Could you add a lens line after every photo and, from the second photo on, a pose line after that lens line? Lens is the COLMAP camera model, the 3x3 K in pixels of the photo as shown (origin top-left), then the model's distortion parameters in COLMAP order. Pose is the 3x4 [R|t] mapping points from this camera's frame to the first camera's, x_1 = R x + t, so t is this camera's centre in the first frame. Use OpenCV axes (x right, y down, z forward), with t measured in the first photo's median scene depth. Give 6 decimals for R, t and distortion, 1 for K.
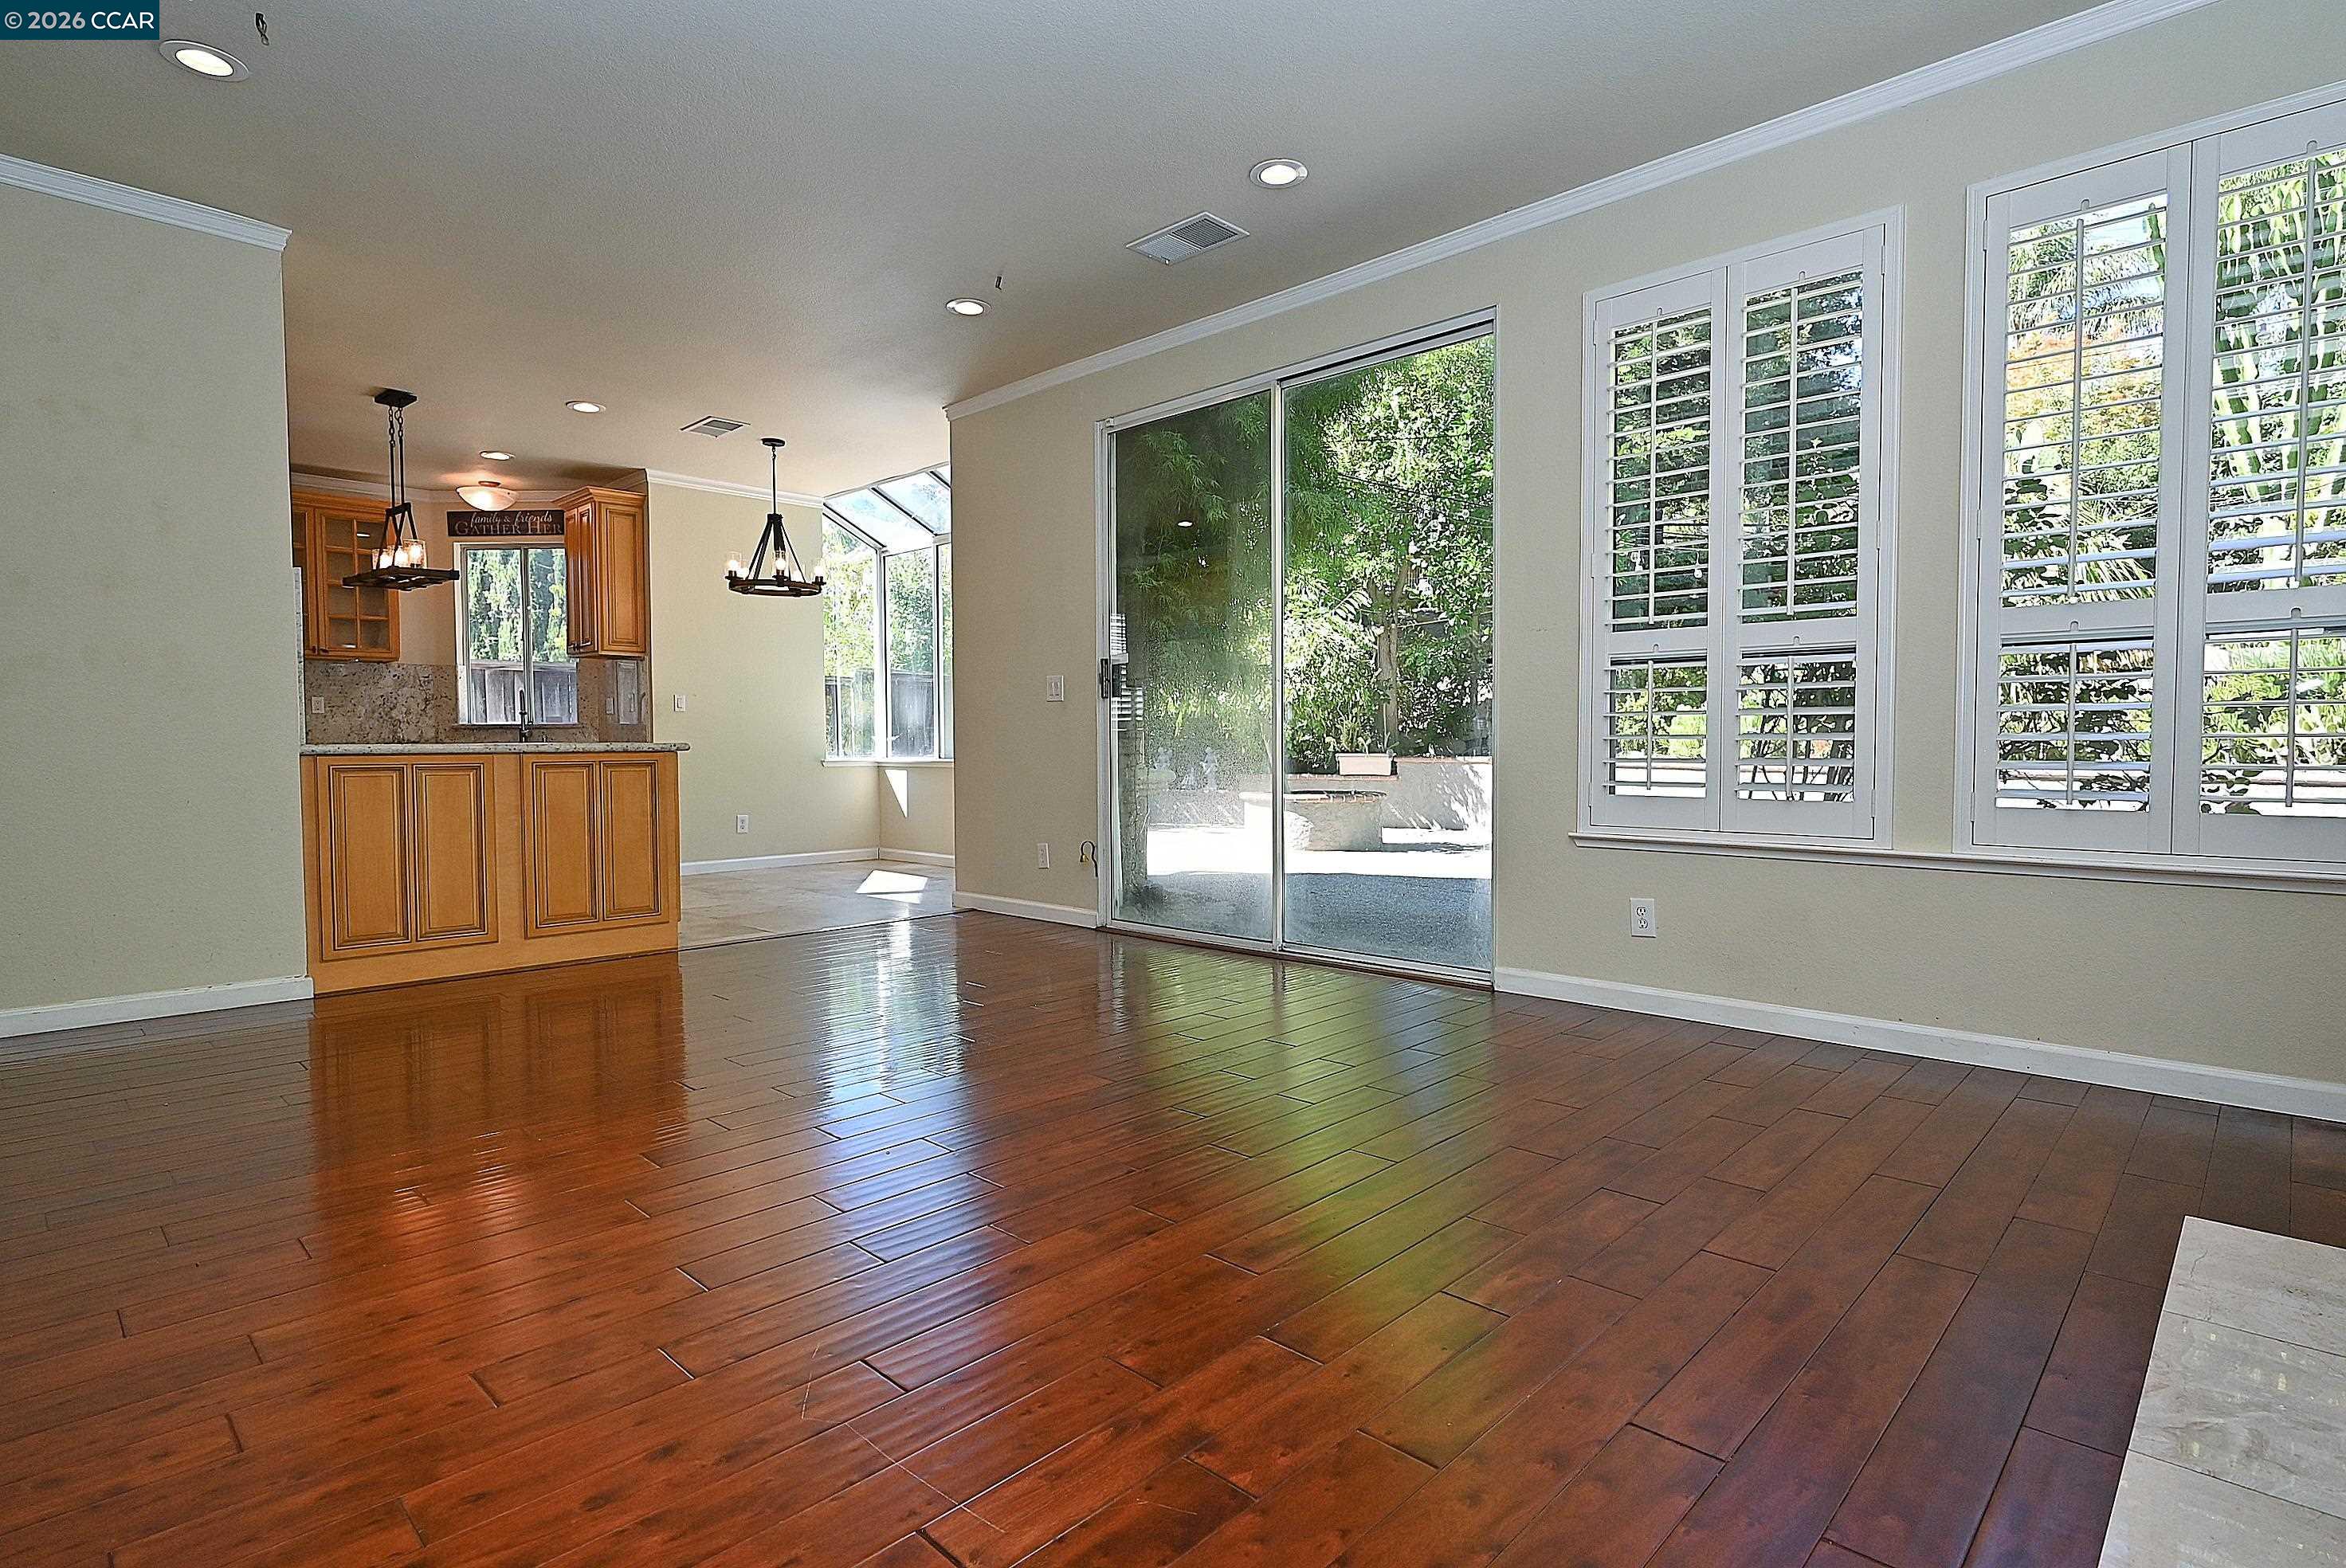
lens RADIAL K [[1169.8, 0, 1173.0], [0, 1169.8, 784.0], [0, 0, 1]] dist [-0.001113, 0.000352]
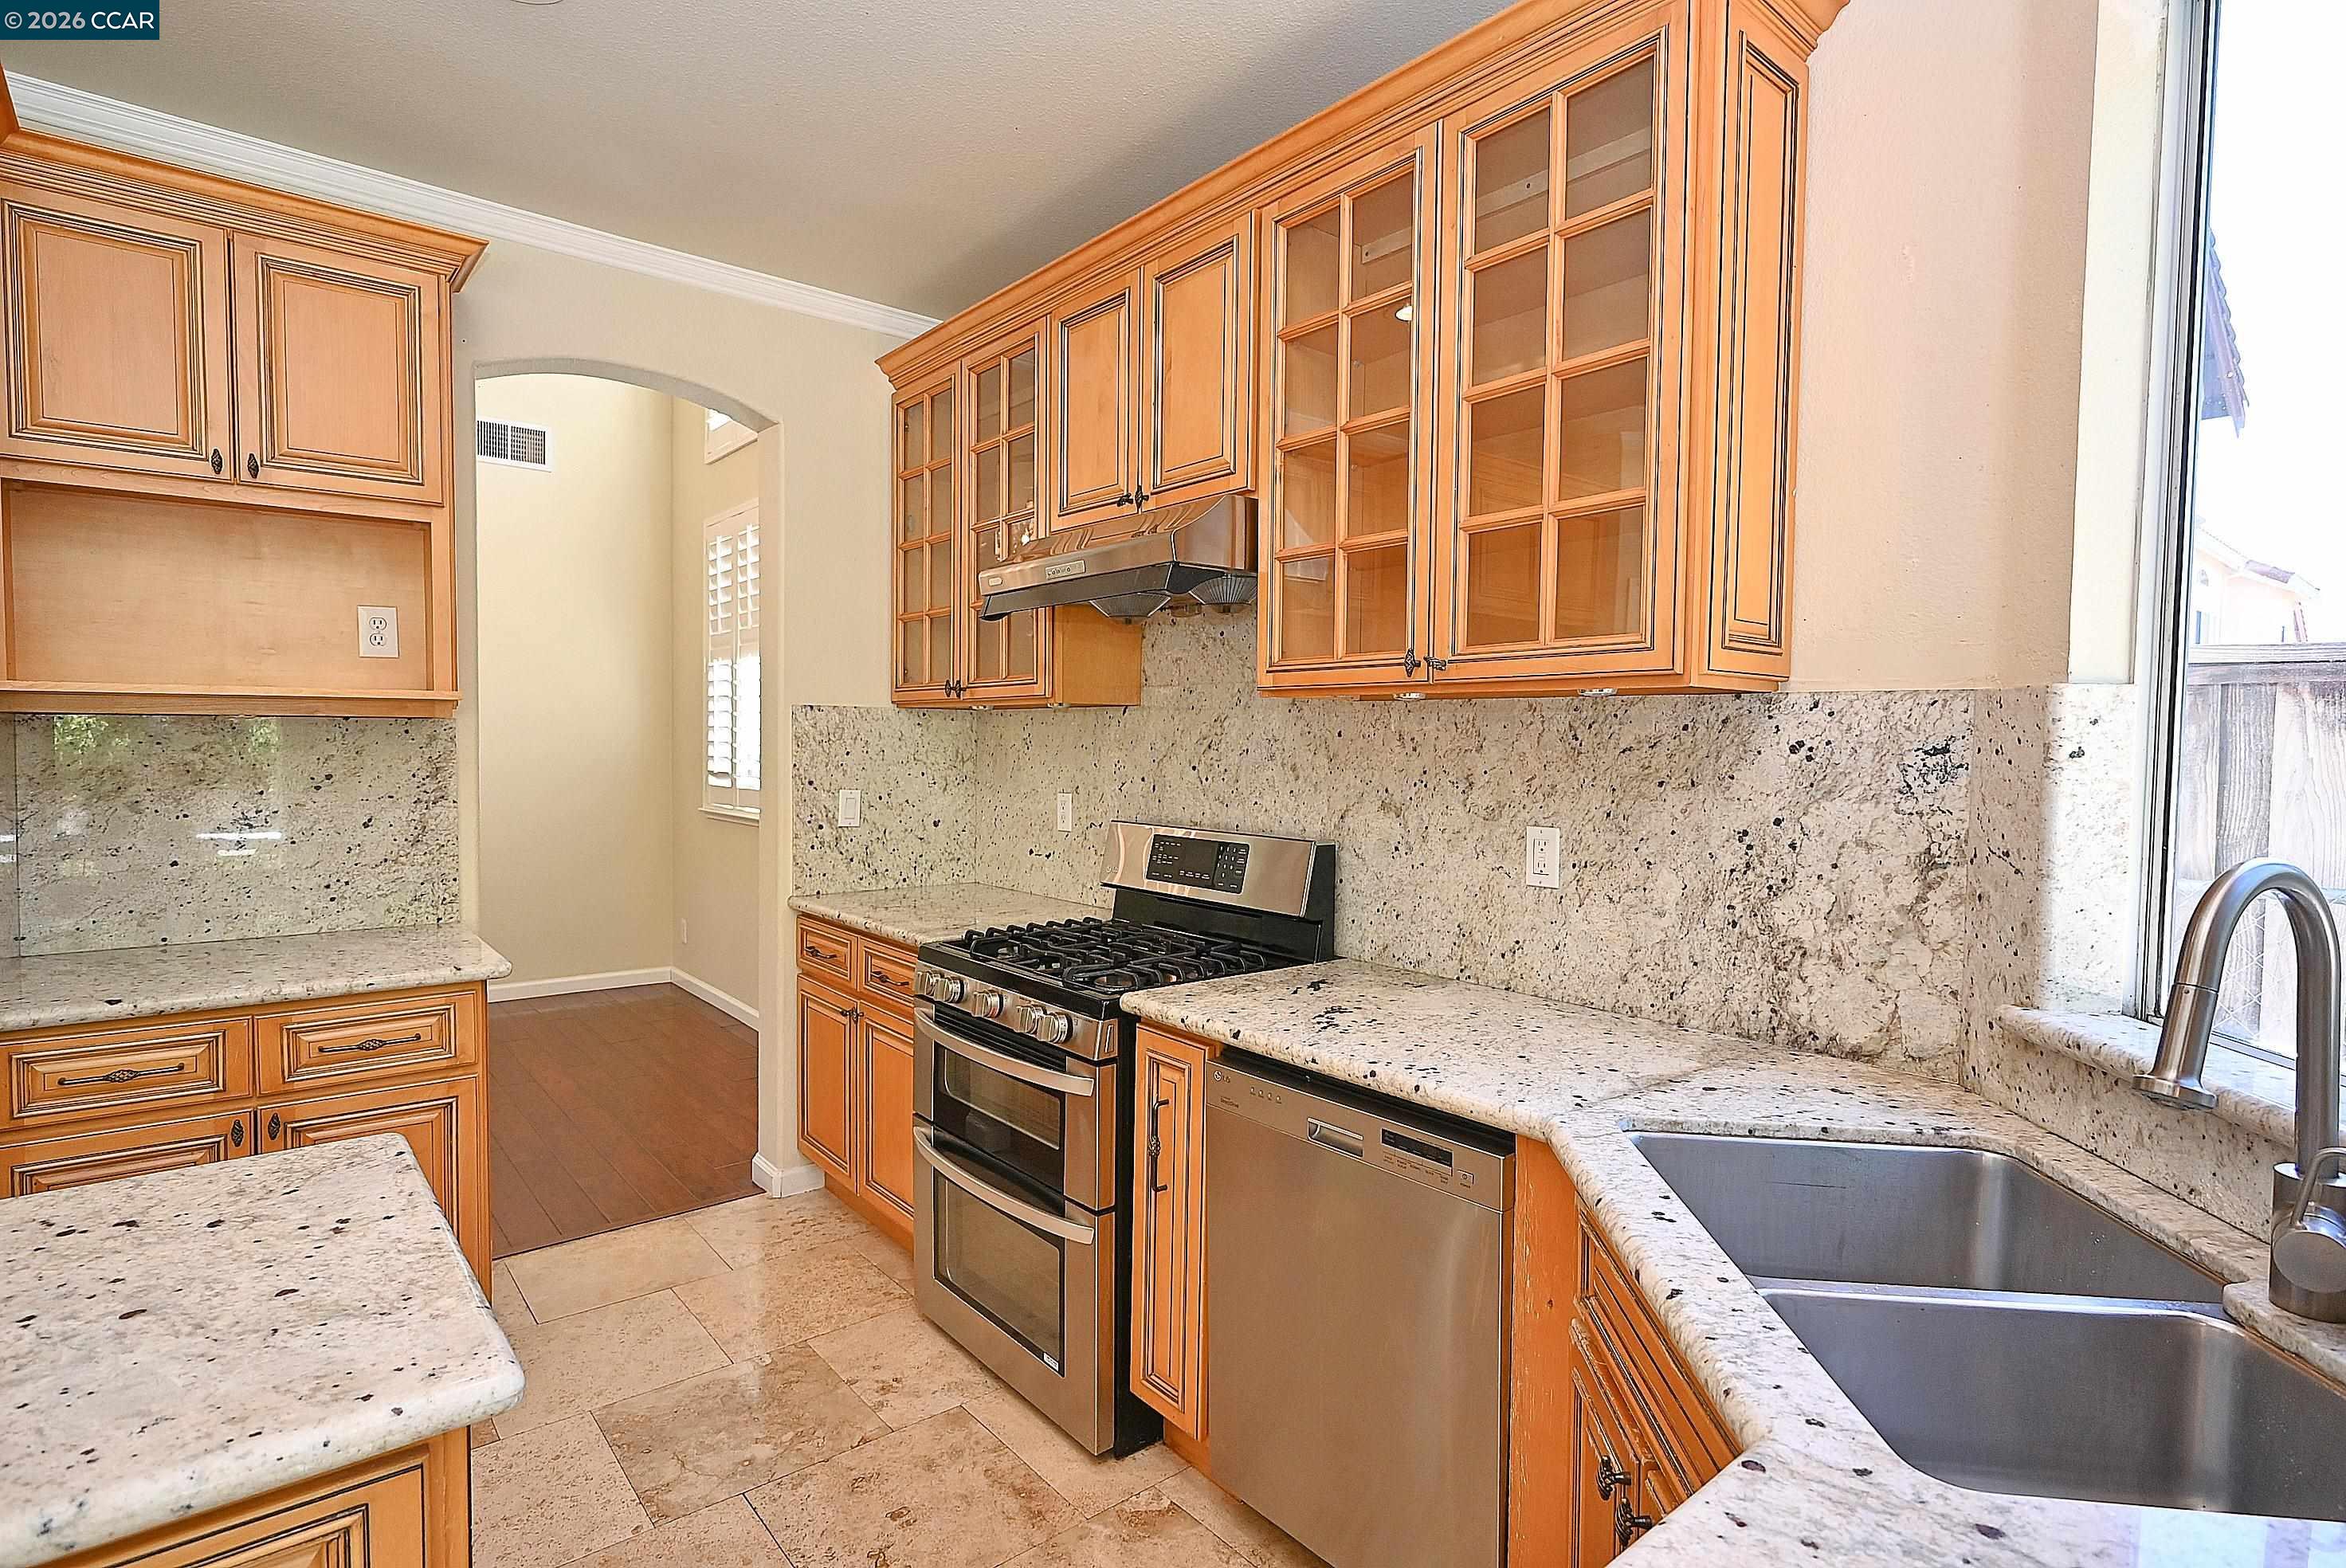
lens RADIAL K [[1158.4, 0, 1163.0], [0, 1158.4, 784.8], [0, 0, 1]] dist [-0.004629, 0.000227]
pose [[-0.118107, 0.042074, -0.992109, -0.436000], [-0.051390, 0.997504, 0.048420, -0.091052], [0.991670, 0.056703, -0.115650, 0.917600]]
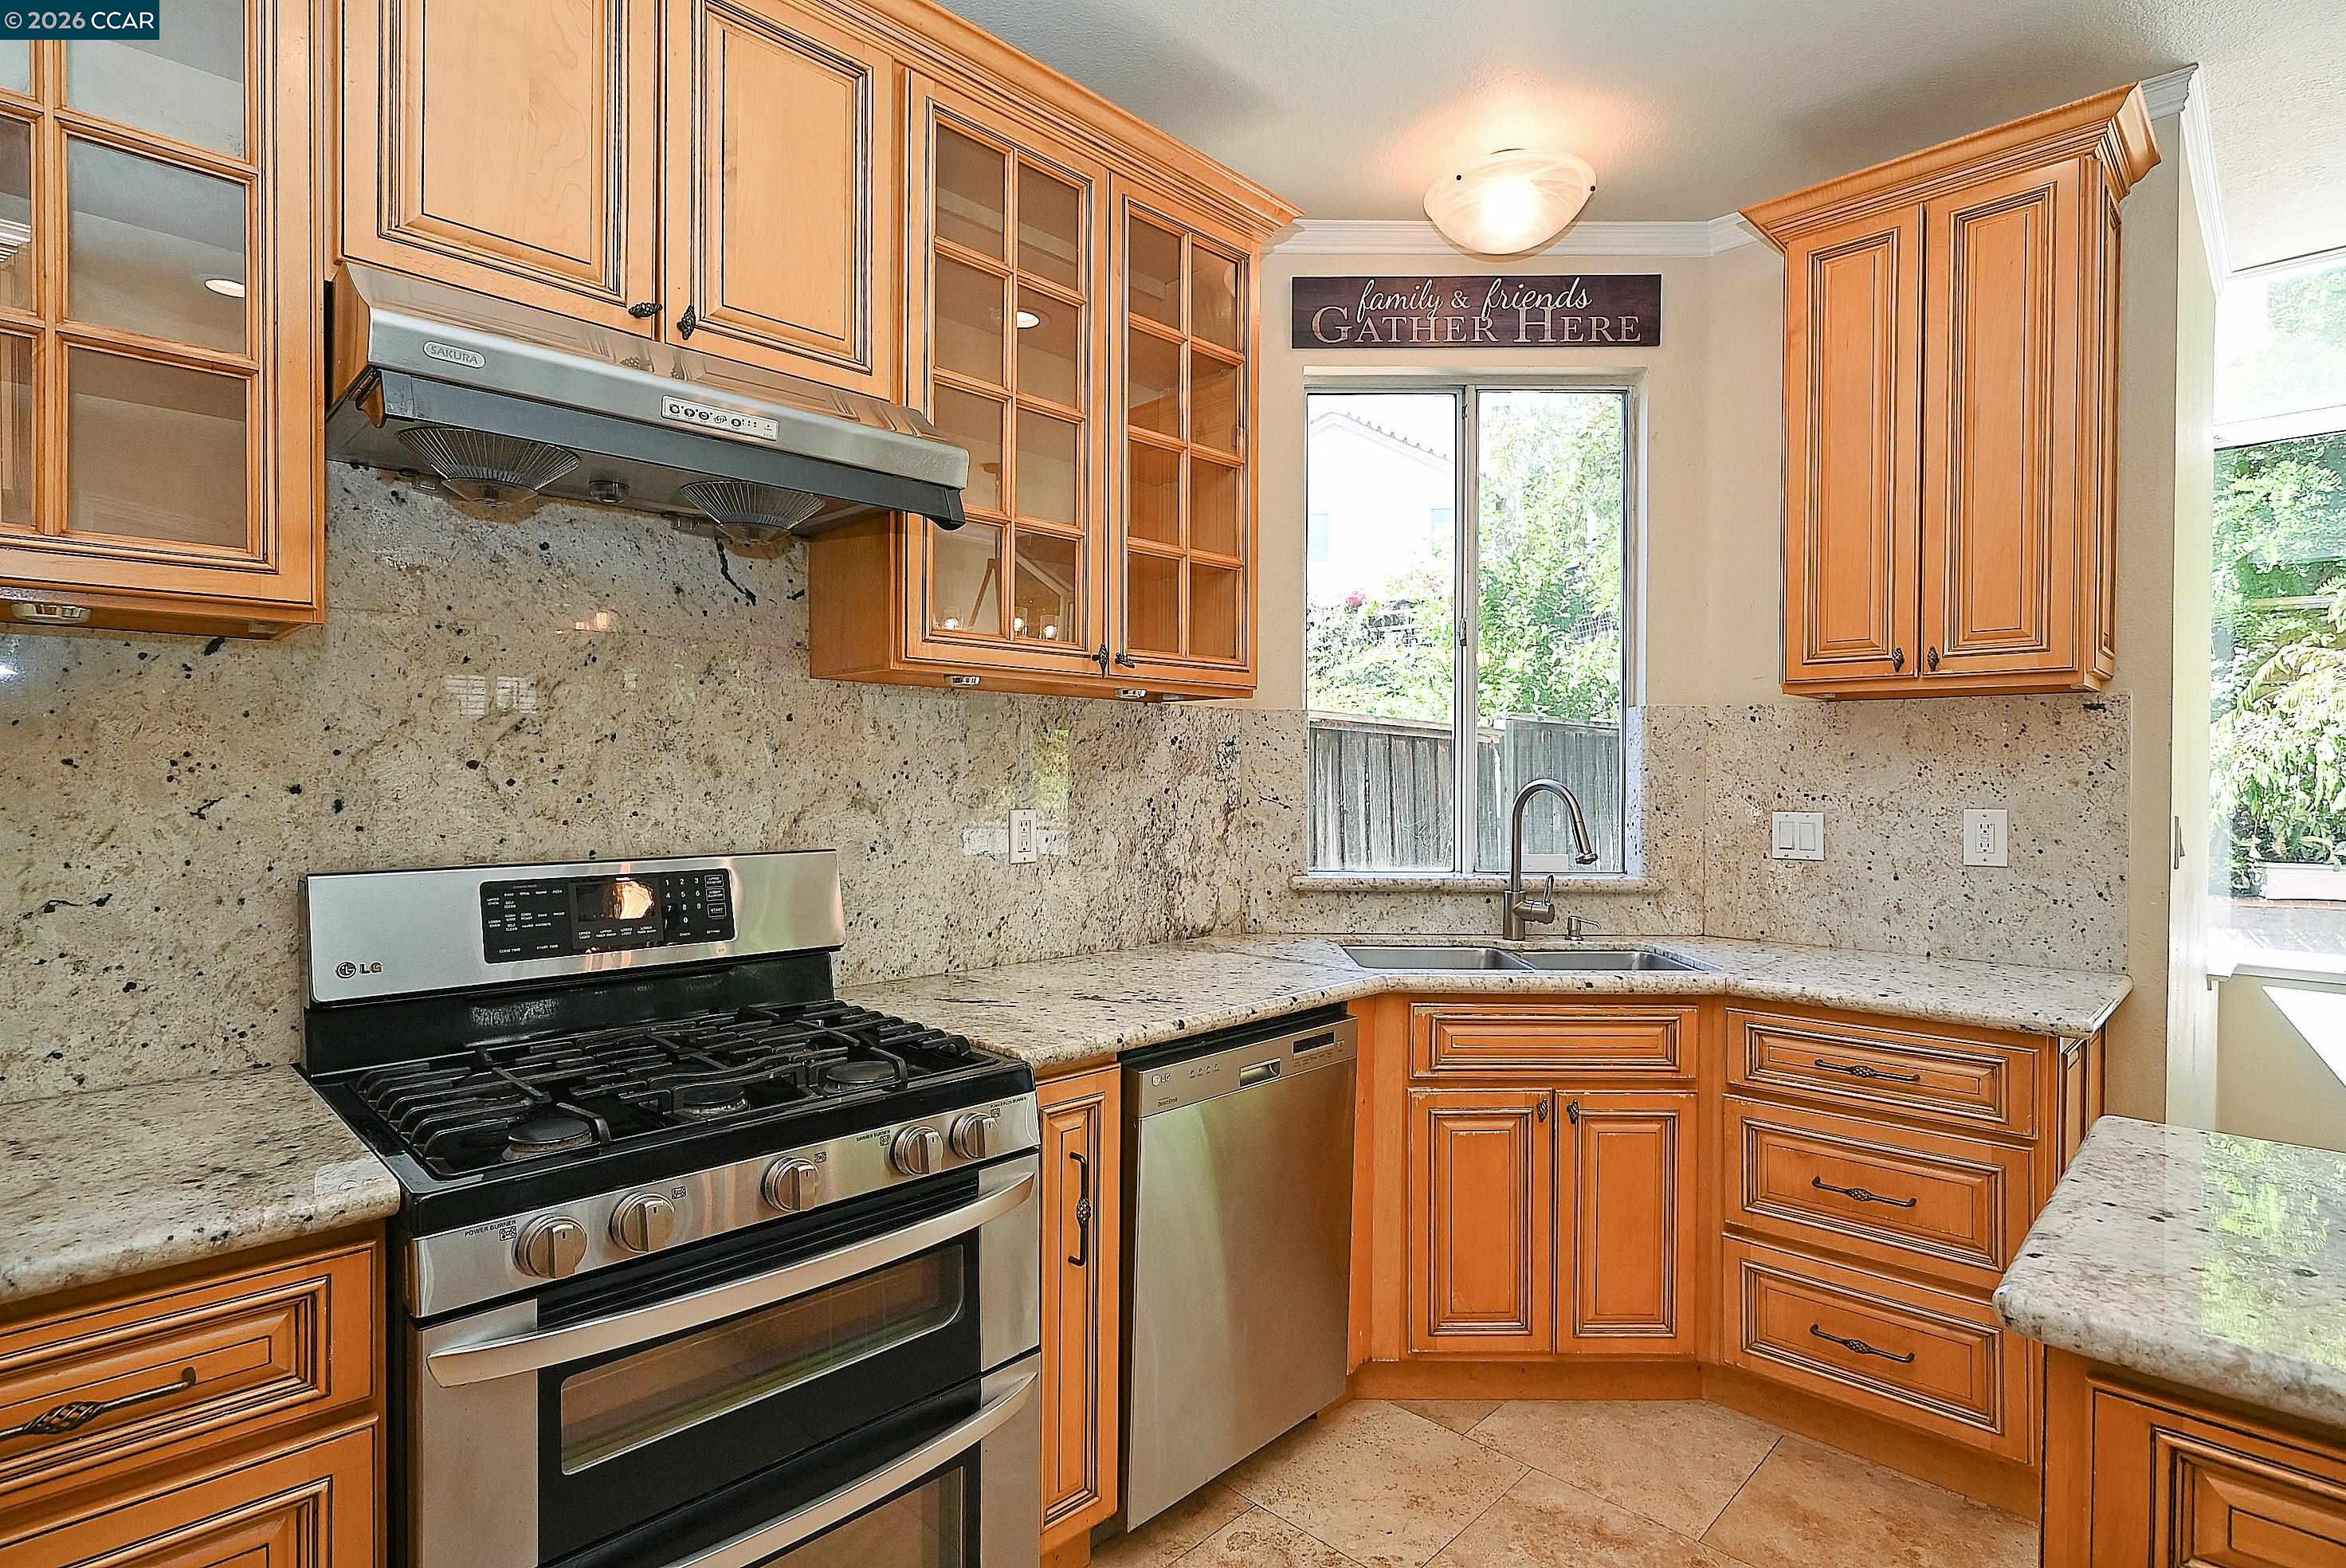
lens RADIAL K [[1169.8, 0, 1173.0], [0, 1169.8, 784.0], [0, 0, 1]] dist [-0.001113, 0.000352]
pose [[0.999912, 0.011799, -0.006121, -0.672848], [-0.011986, 0.999432, -0.031496, -0.070210], [0.005746, 0.031566, 0.999485, 0.670515]]
